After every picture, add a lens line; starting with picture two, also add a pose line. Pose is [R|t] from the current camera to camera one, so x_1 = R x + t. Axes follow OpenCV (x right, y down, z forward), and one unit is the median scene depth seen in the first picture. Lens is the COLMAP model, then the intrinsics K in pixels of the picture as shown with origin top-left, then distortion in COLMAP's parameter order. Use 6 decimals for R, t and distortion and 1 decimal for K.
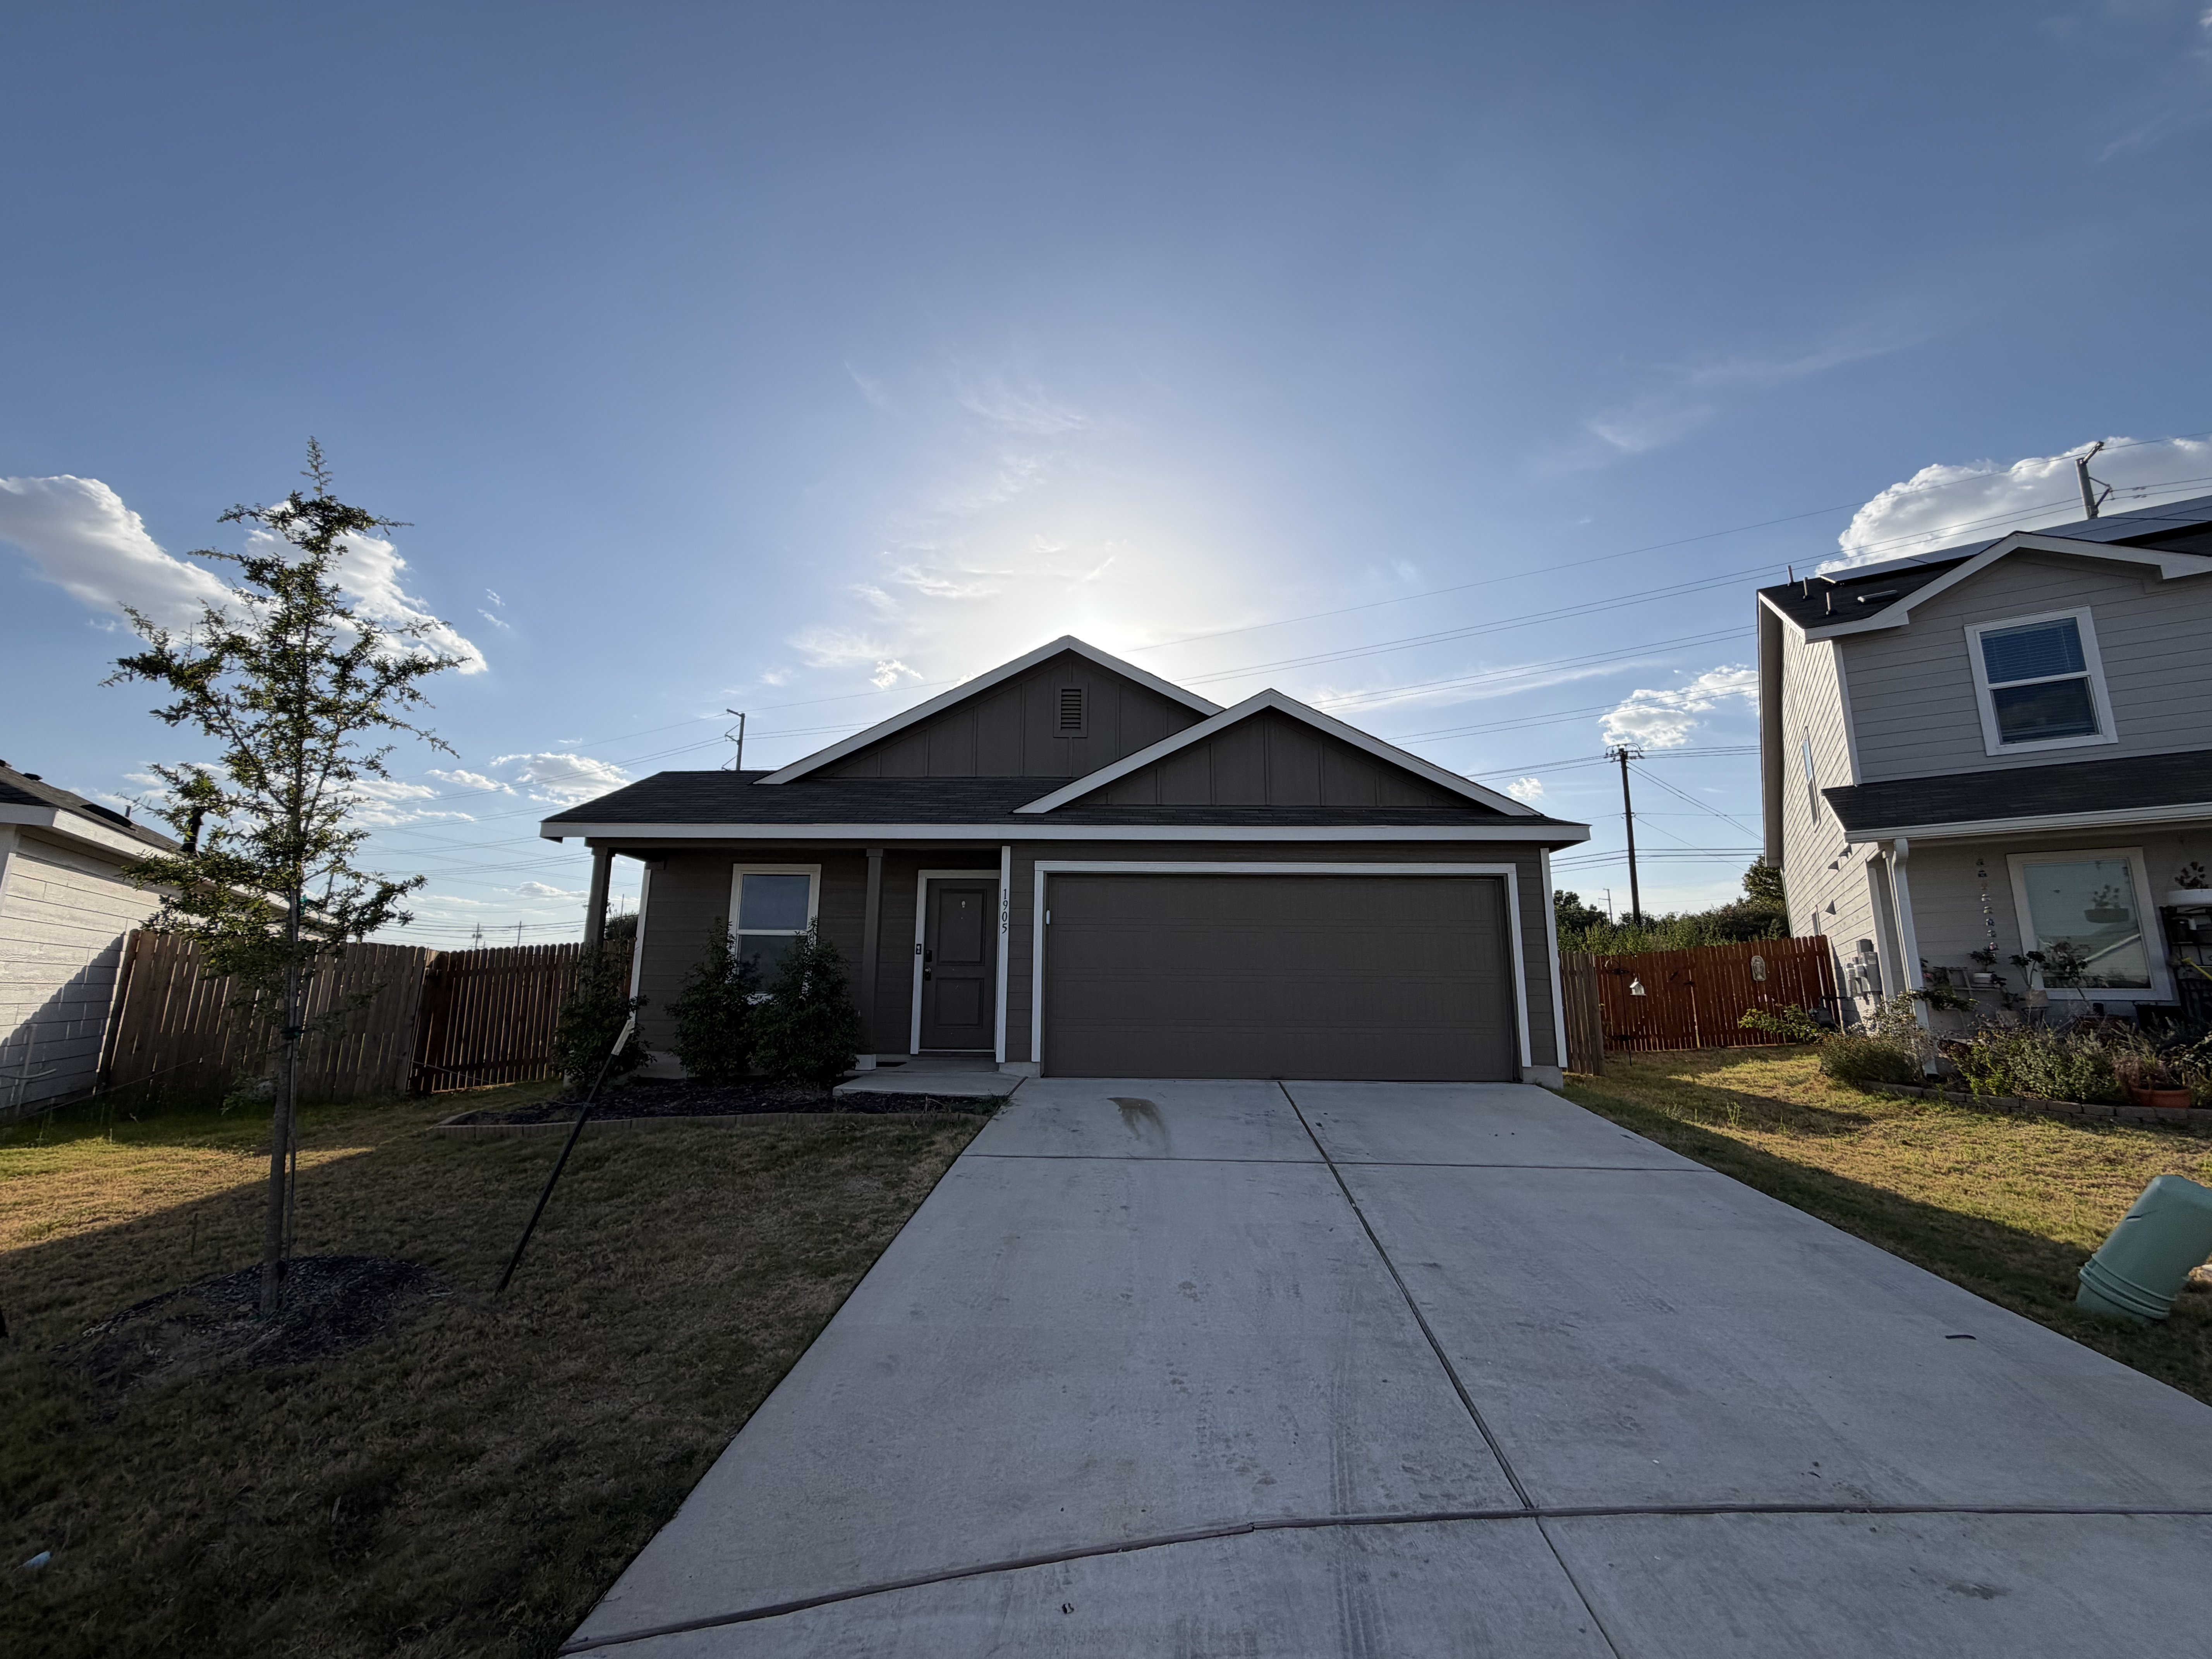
lens RADIAL K [[906.6, 0, 1106.8], [0, 906.6, 779.1], [0, 0, 1]] dist [0.016401, -0.000349]
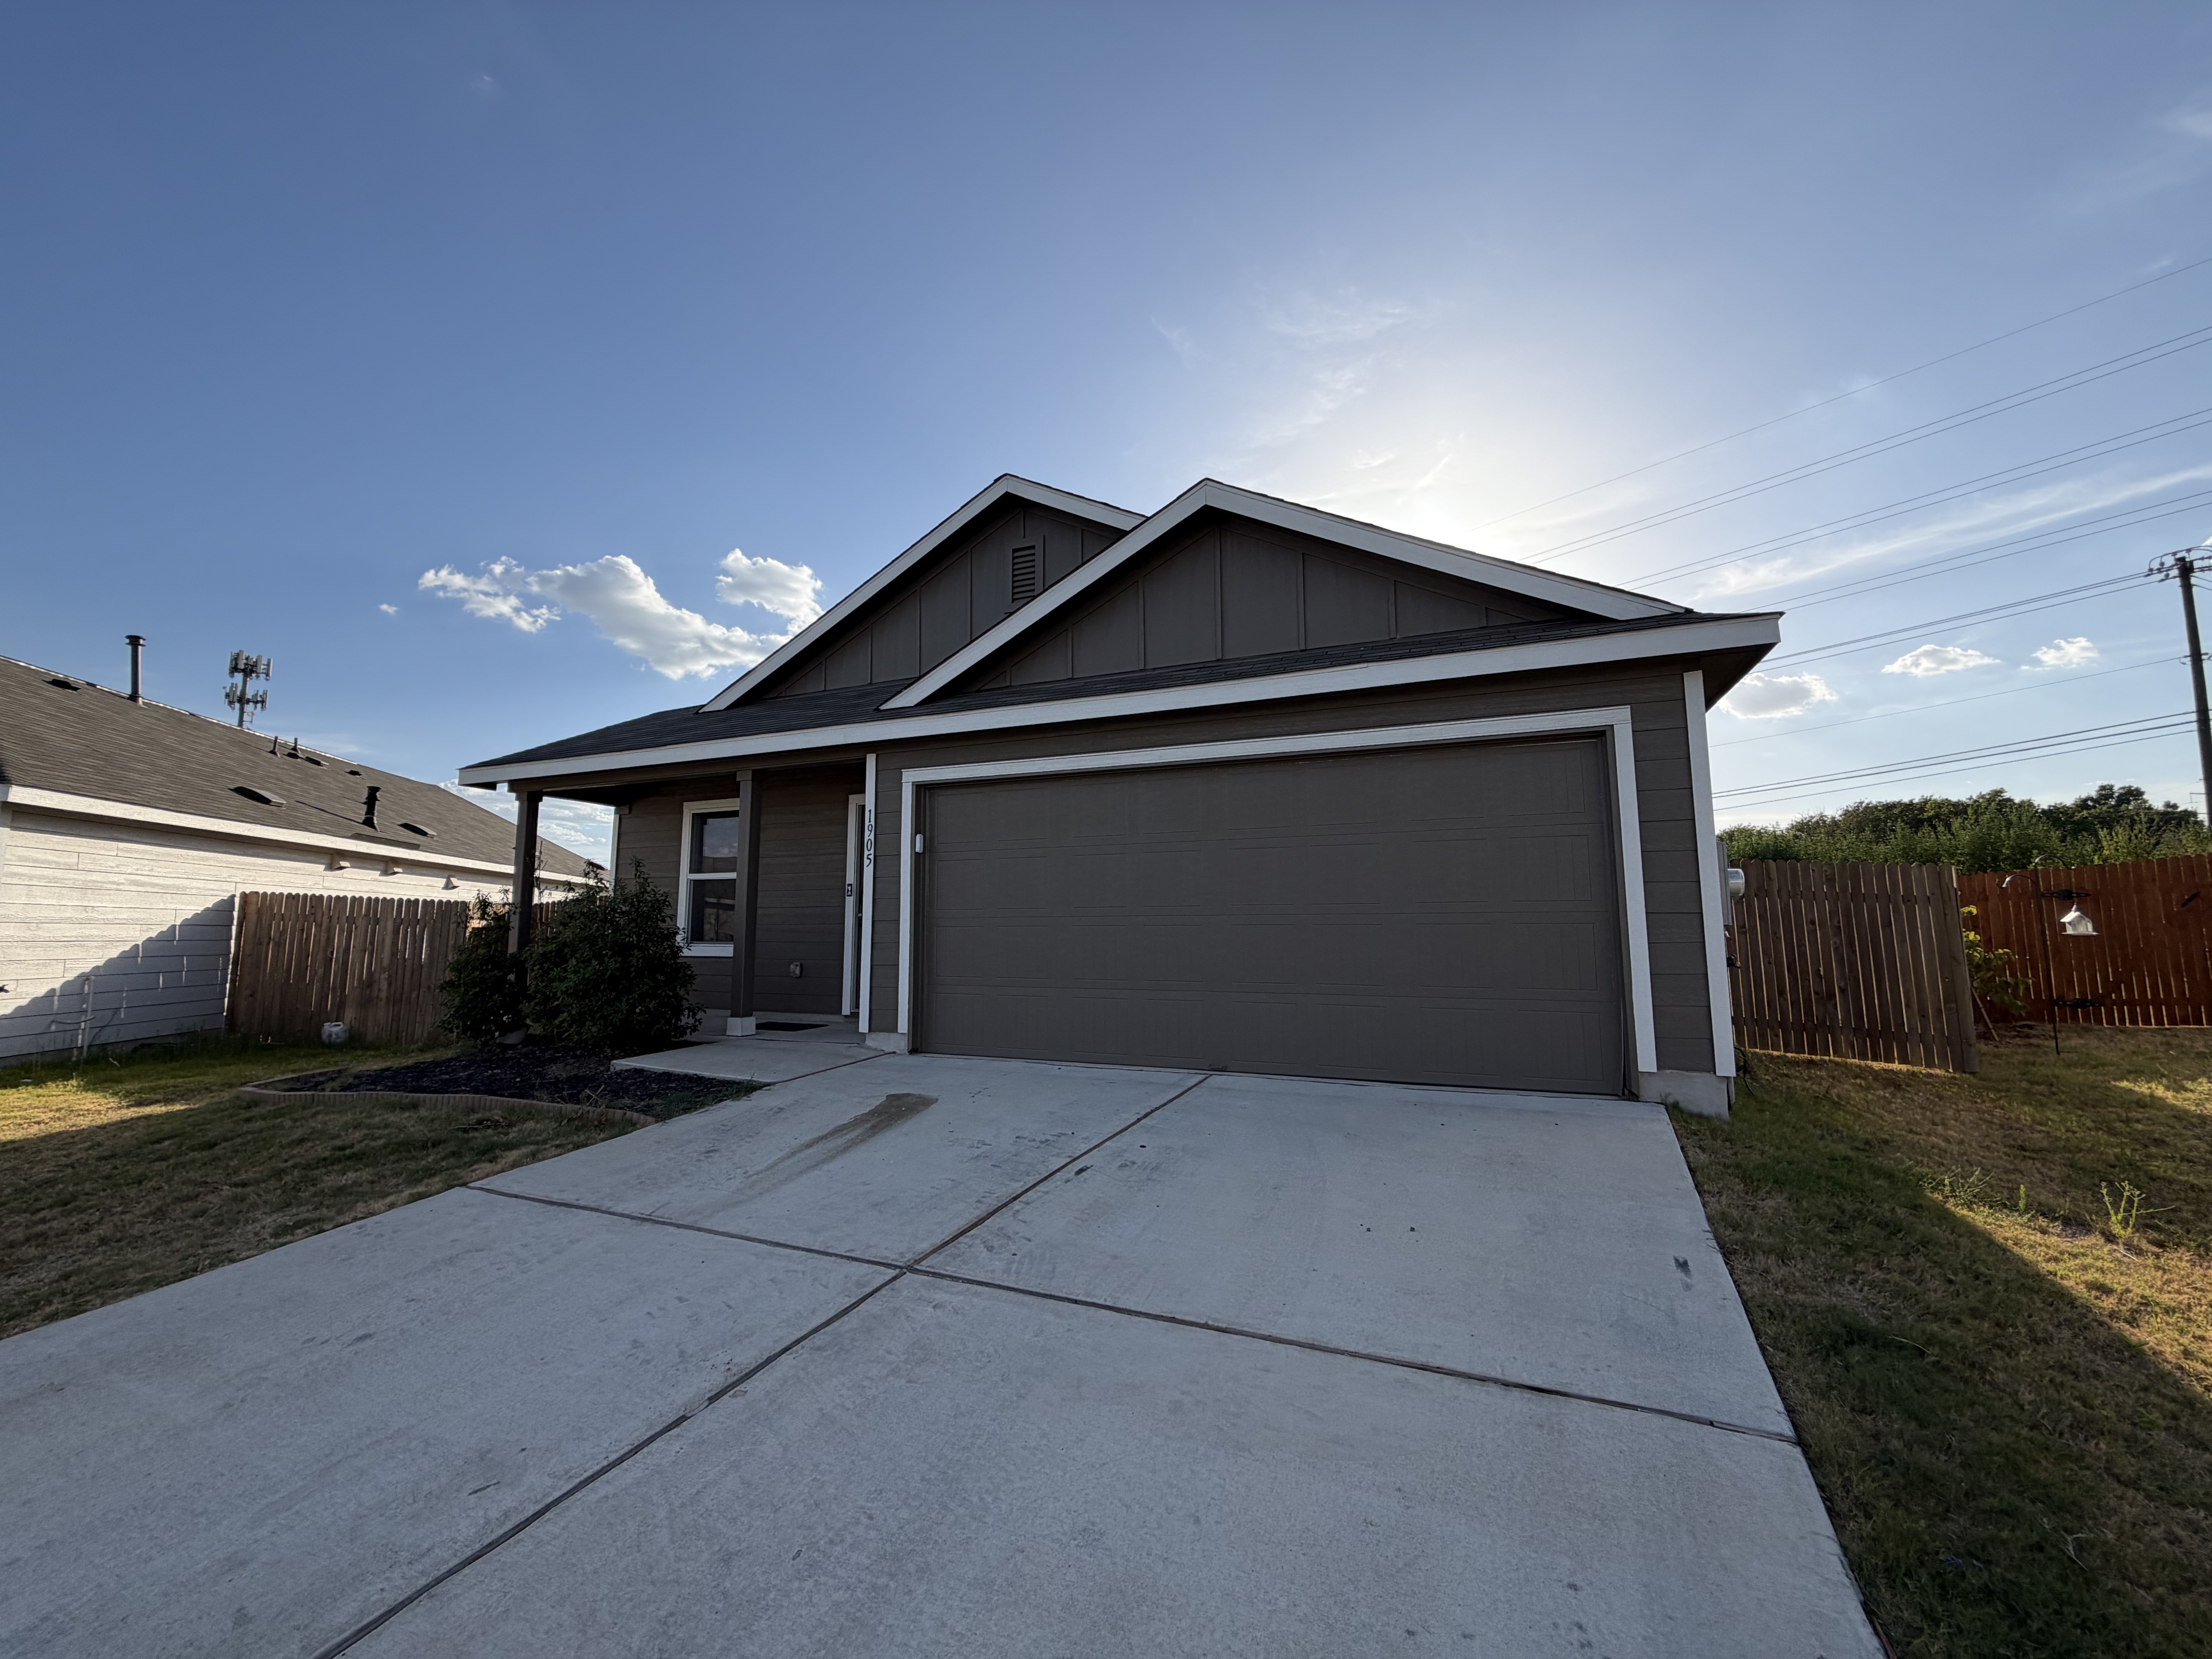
lens RADIAL K [[906.6, 0, 1106.8], [0, 906.6, 779.1], [0, 0, 1]] dist [0.016401, -0.000349]
pose [[0.925908, -0.073474, -0.370534, 0.331008], [0.097142, 0.994226, 0.045596, 0.074774], [0.365044, -0.078212, 0.927699, 0.340244]]
